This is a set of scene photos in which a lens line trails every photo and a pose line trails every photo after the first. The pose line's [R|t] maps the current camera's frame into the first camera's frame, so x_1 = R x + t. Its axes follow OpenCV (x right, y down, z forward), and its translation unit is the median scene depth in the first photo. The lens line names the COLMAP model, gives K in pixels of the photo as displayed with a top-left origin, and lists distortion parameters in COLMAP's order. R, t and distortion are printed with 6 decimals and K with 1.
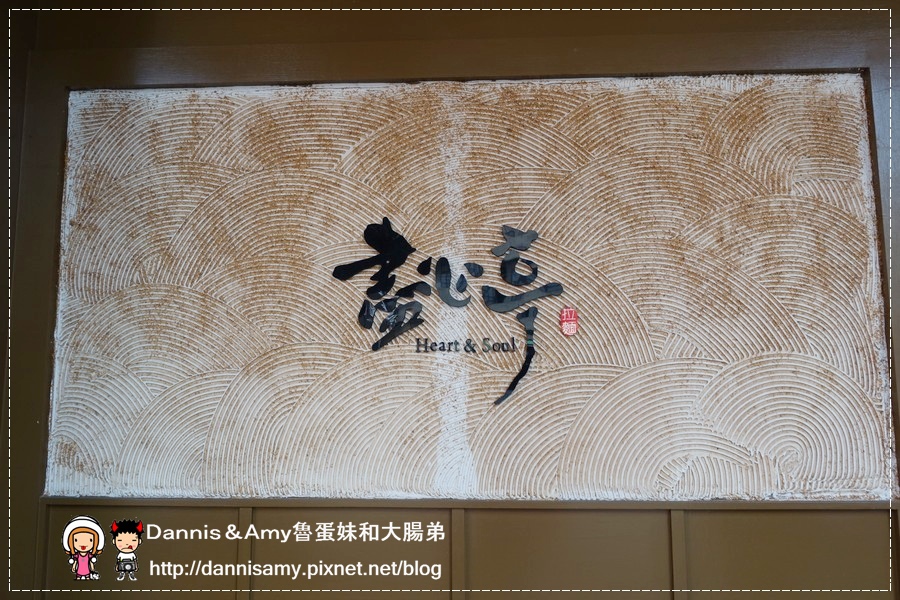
lens RADIAL K [[655.5, 0, 451.9], [0, 655.5, 301.1], [0, 0, 1]] dist [-0.000895, -0.000047]
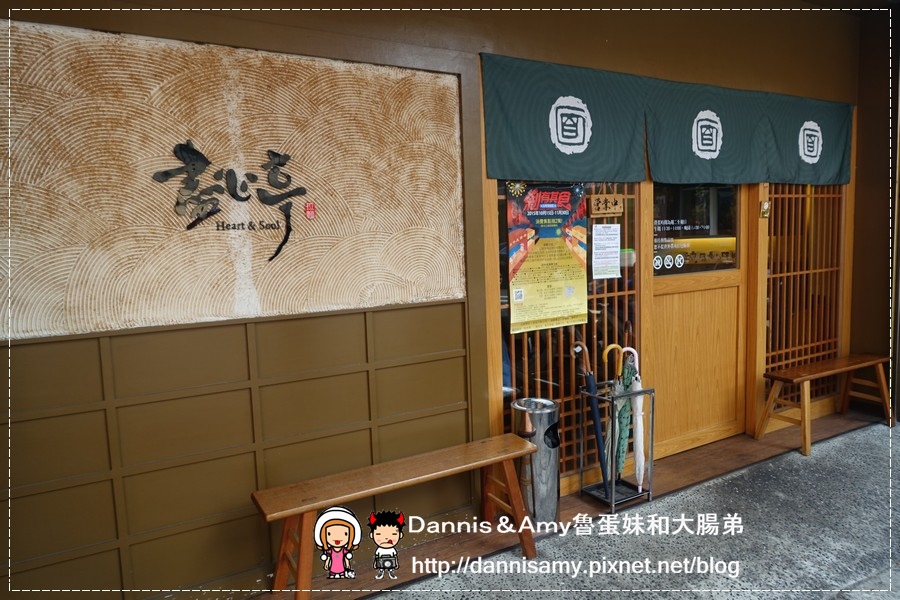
lens RADIAL K [[607.0, 0, 452.1], [0, 607.0, 298.5], [0, 0, 1]] dist [-0.005951, -0.000057]
pose [[0.832665, -0.078011, 0.548255, -0.389162], [-0.034257, 0.980876, 0.191596, -0.058912], [-0.552716, -0.178317, 0.814069, -0.517837]]
